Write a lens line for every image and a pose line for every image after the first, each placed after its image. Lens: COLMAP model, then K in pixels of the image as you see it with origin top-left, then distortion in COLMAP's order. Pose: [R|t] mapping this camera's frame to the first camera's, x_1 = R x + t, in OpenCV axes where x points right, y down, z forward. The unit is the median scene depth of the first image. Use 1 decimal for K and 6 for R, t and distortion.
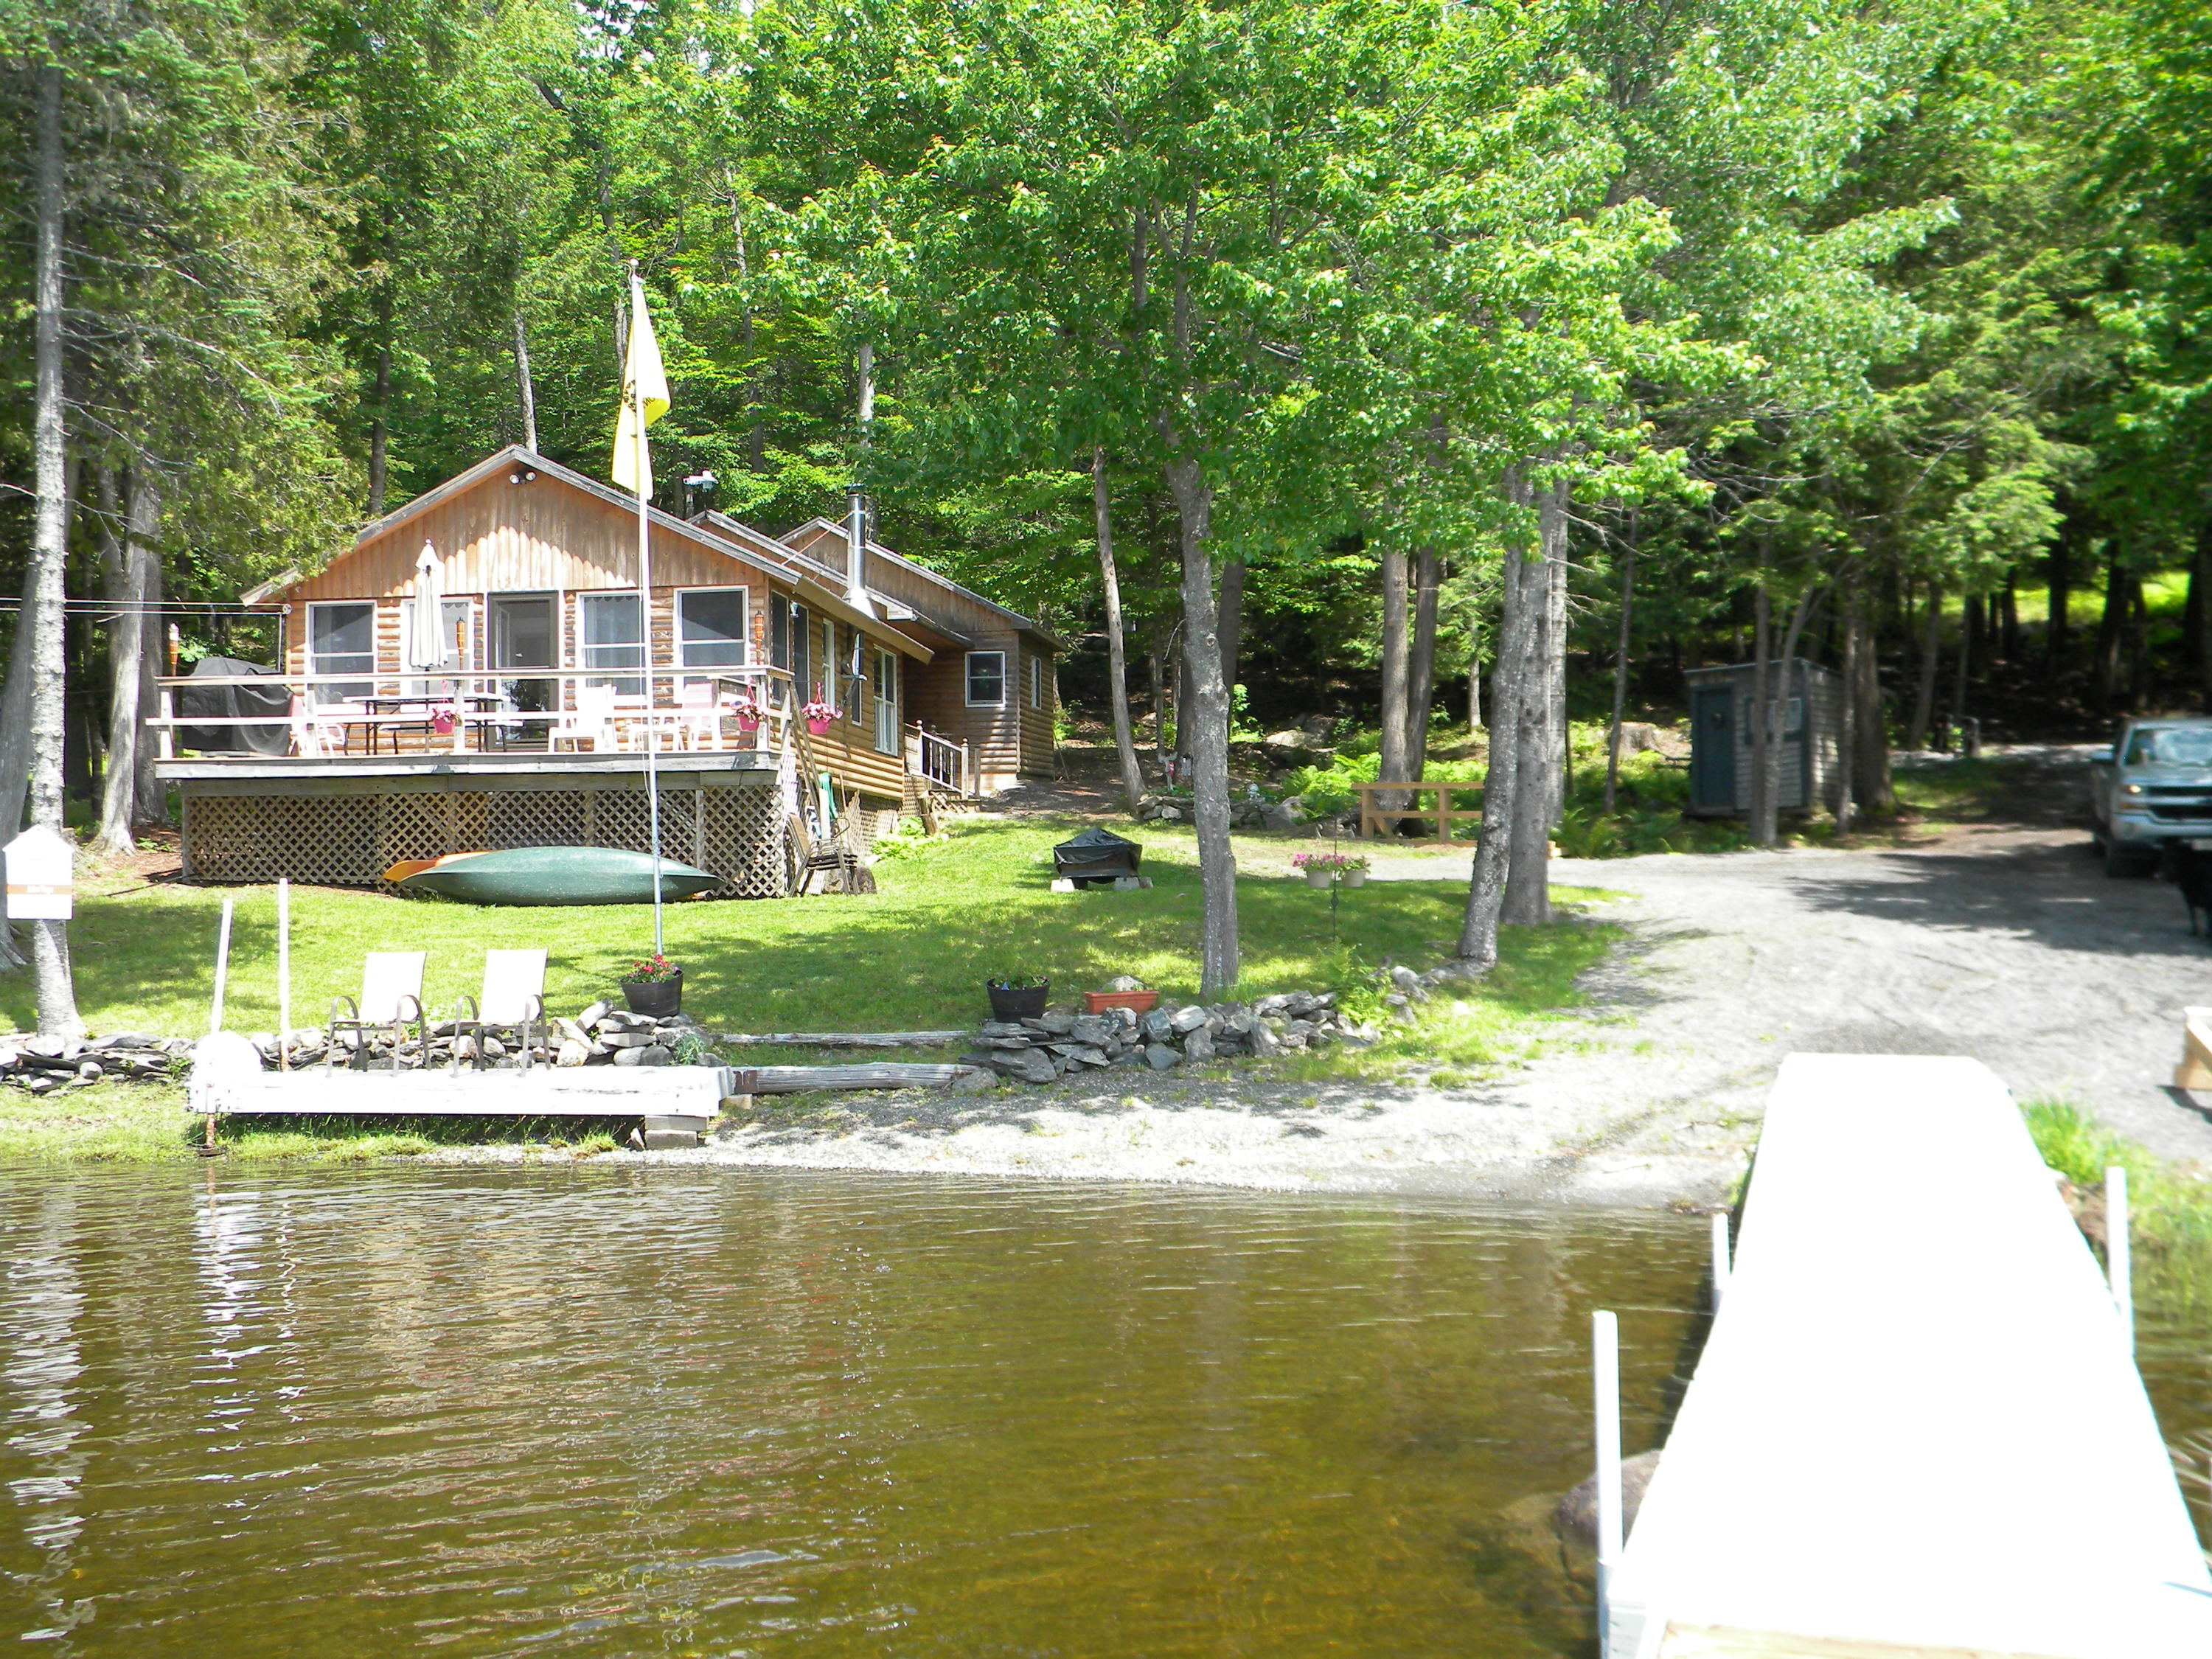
lens RADIAL K [[2398.3, 0, 1106.0], [0, 2398.3, 829.5], [0, 0, 1]] dist [-0.085681, 0.010254]
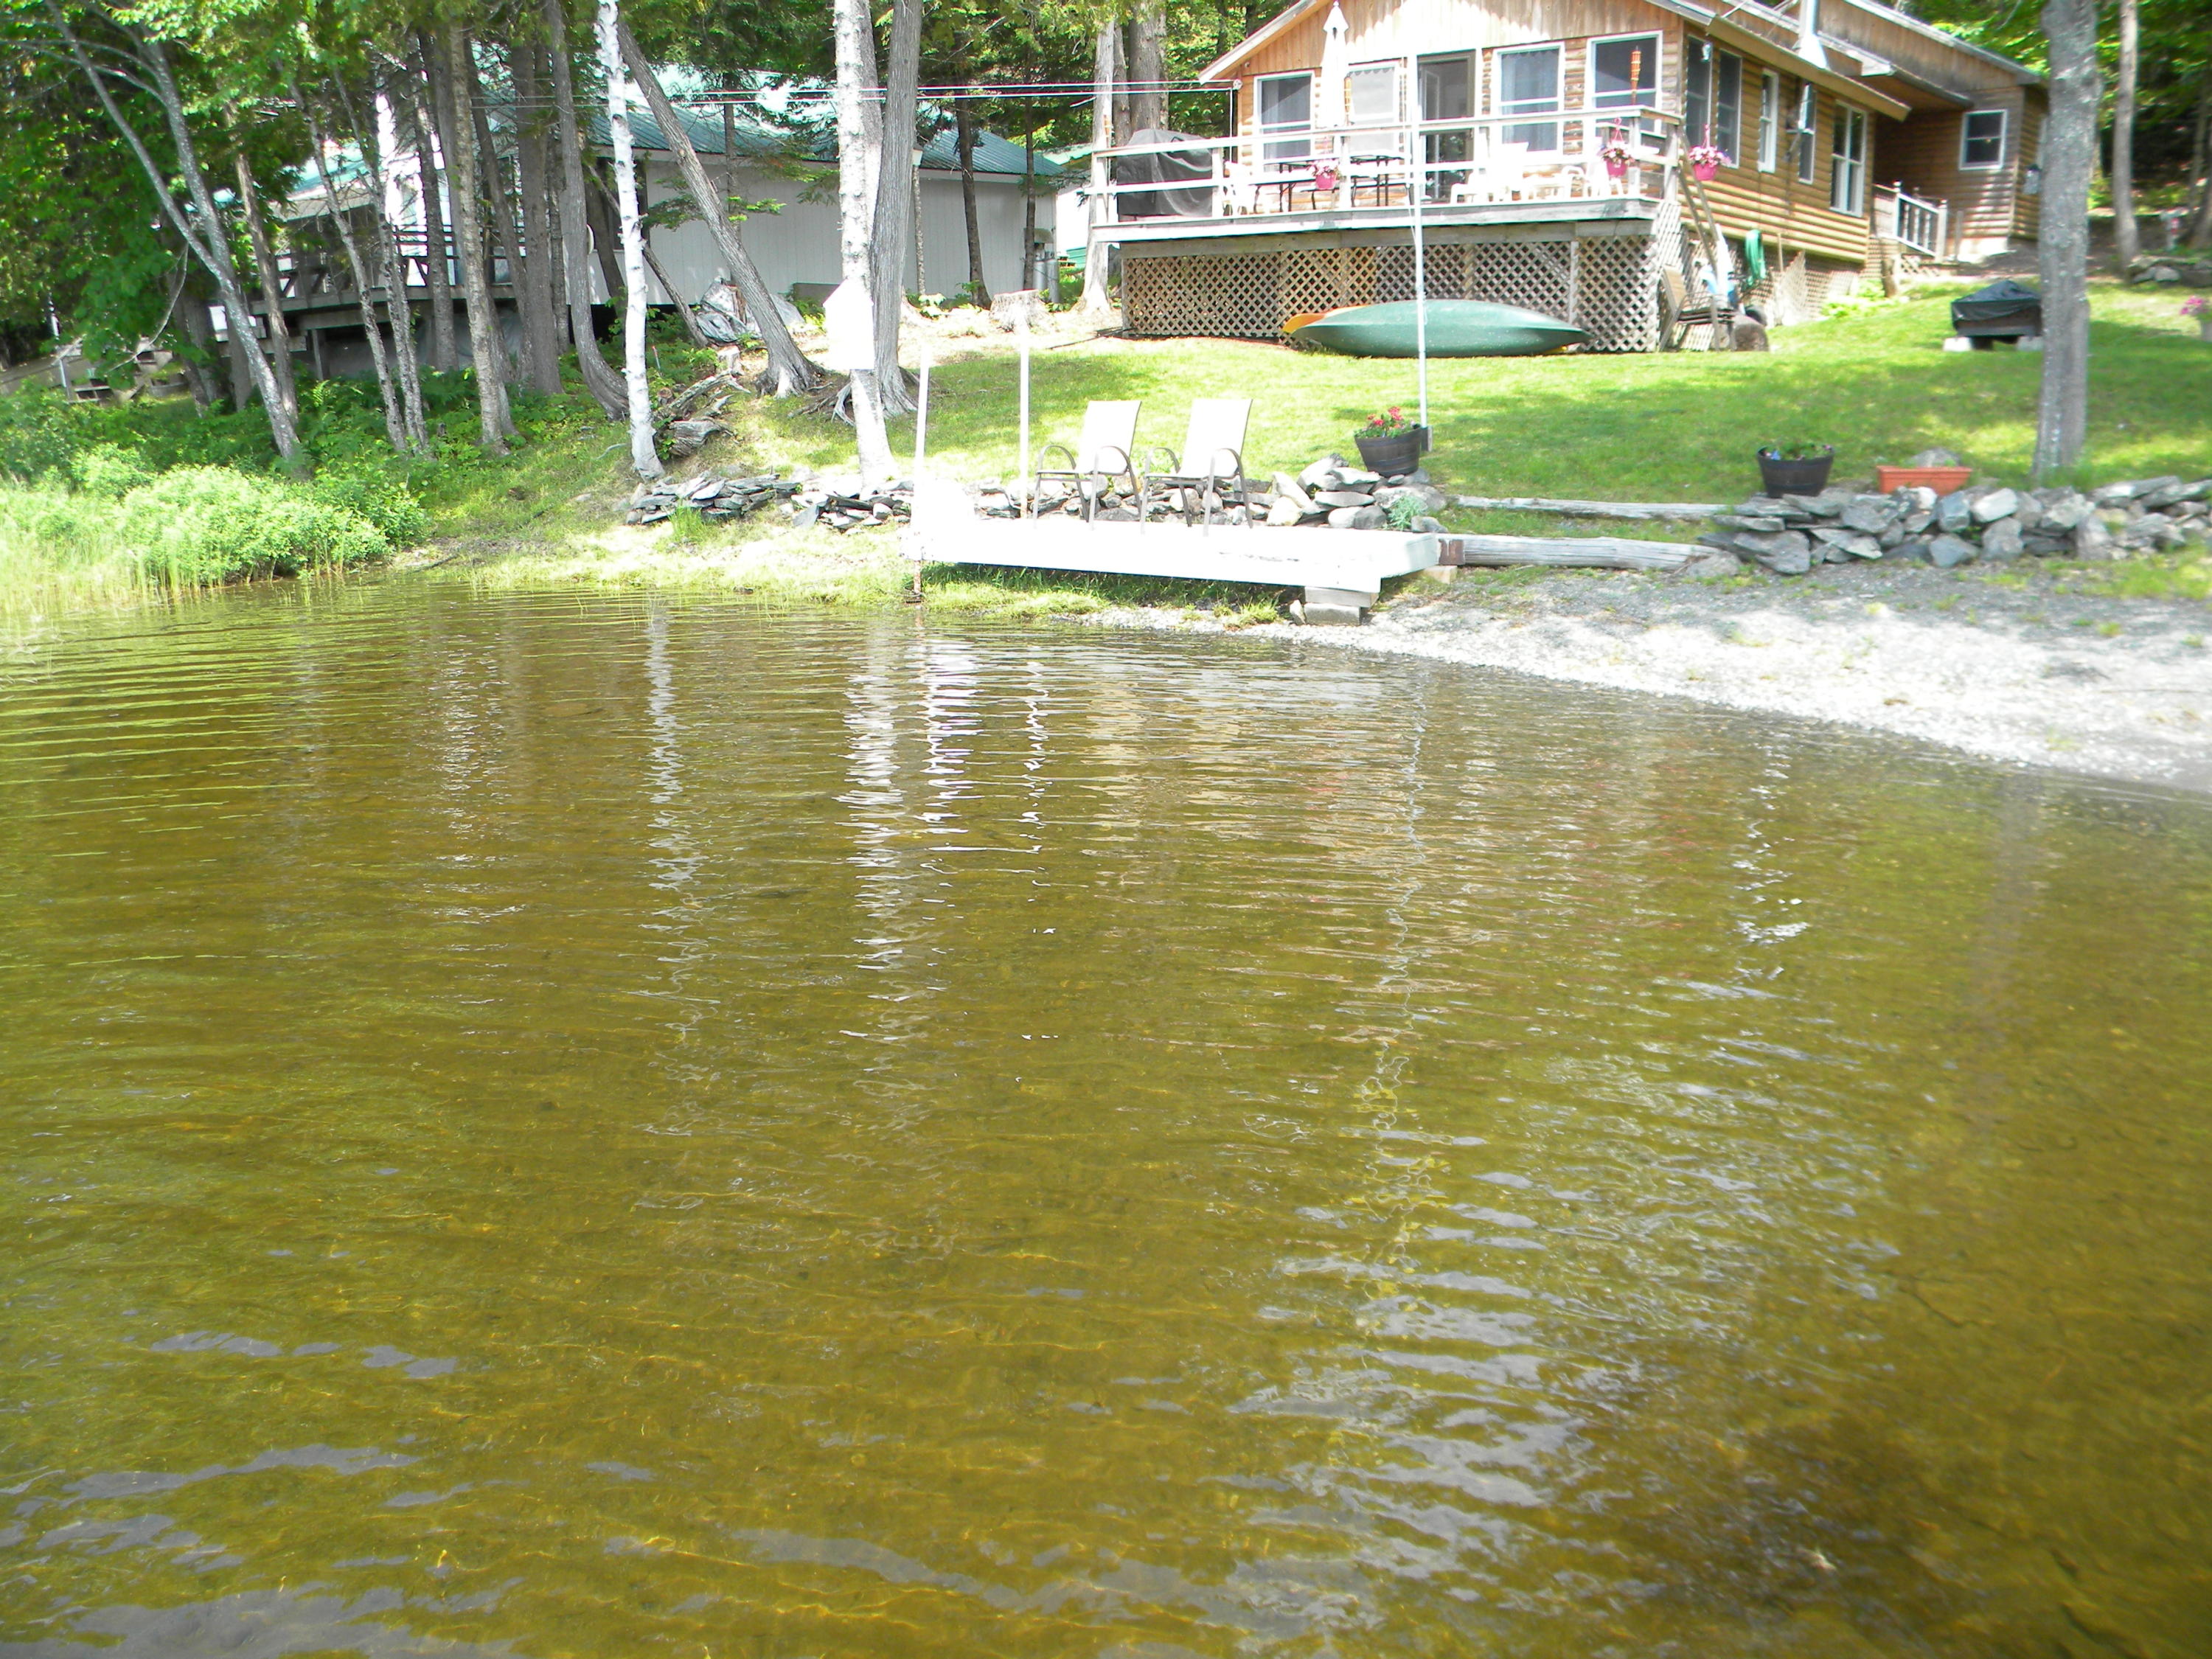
lens RADIAL K [[1869.5, 0, 1083.0], [0, 1869.5, 834.8], [0, 0, 1]] dist [-0.180657, 0.161575]
pose [[0.857948, 0.125520, -0.498167, 0.059922], [0.018055, 0.961726, 0.273416, 0.010073], [0.513419, -0.243571, 0.822845, 0.220293]]
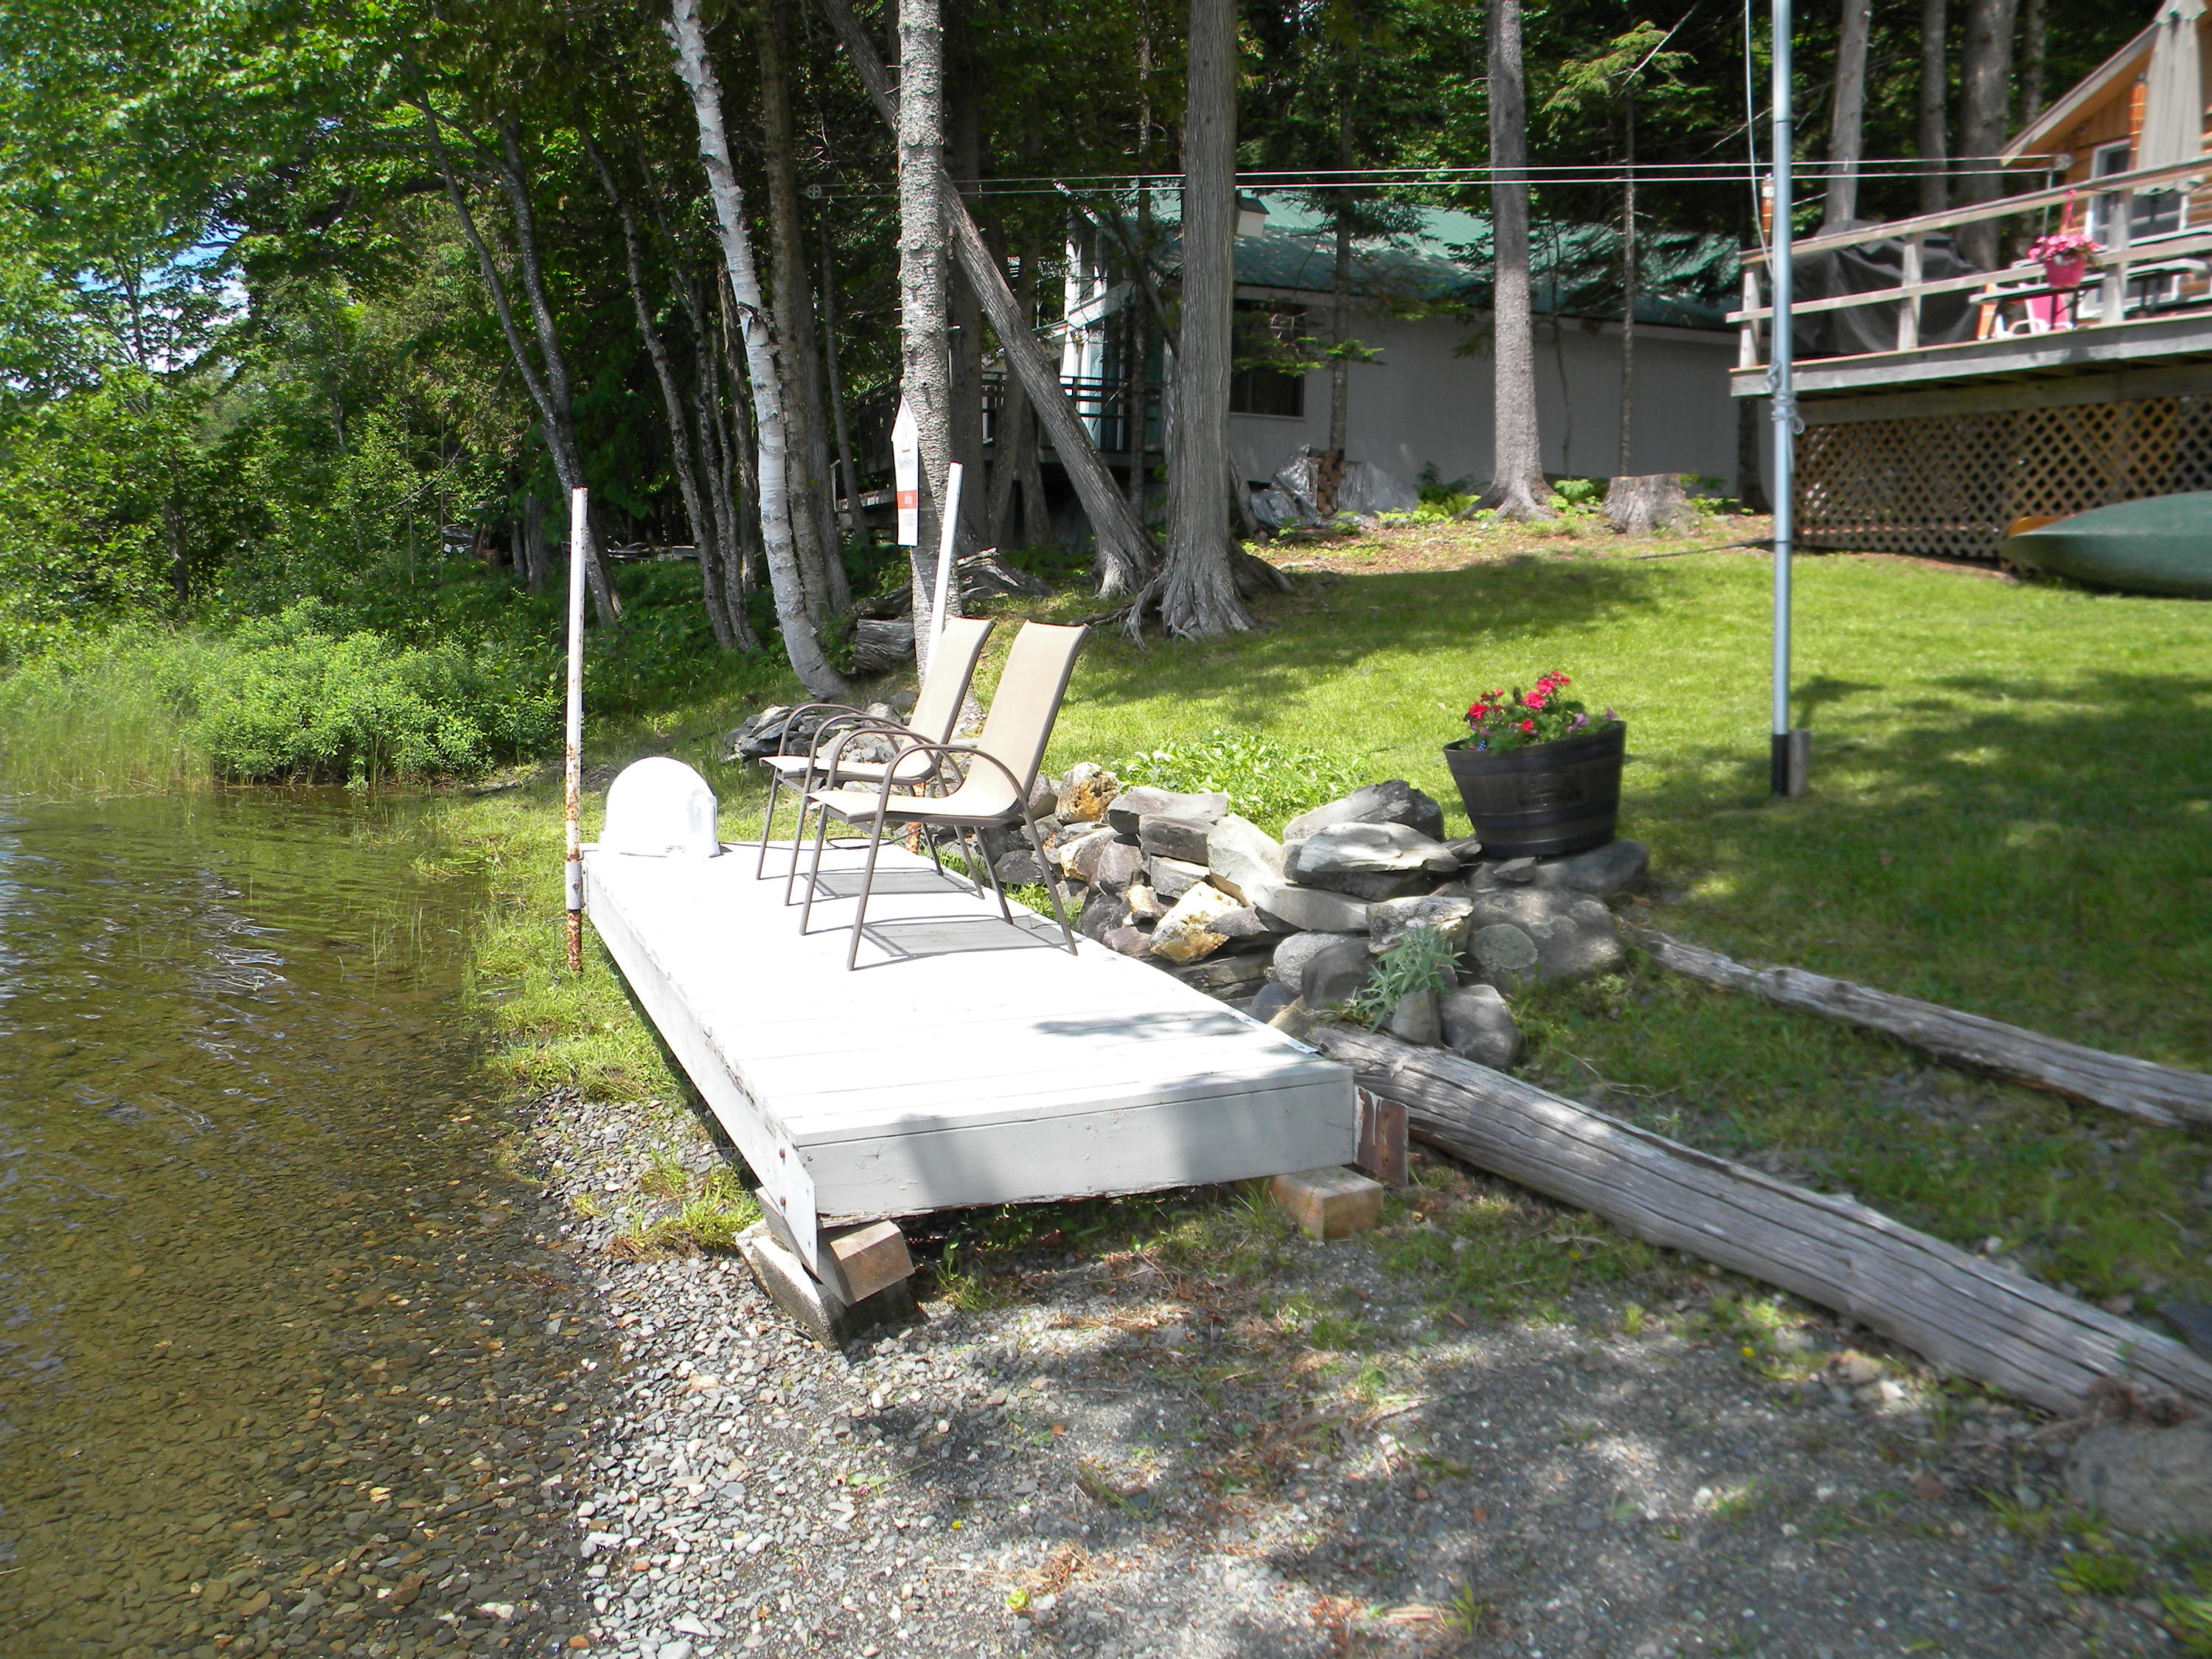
lens RADIAL K [[1869.5, 0, 1083.0], [0, 1869.5, 834.8], [0, 0, 1]] dist [-0.180657, 0.161575]
pose [[0.439230, 0.152505, -0.885336, 0.014878], [-0.018854, 0.986834, 0.160634, 0.023857], [0.898177, -0.053863, 0.436322, 0.582227]]
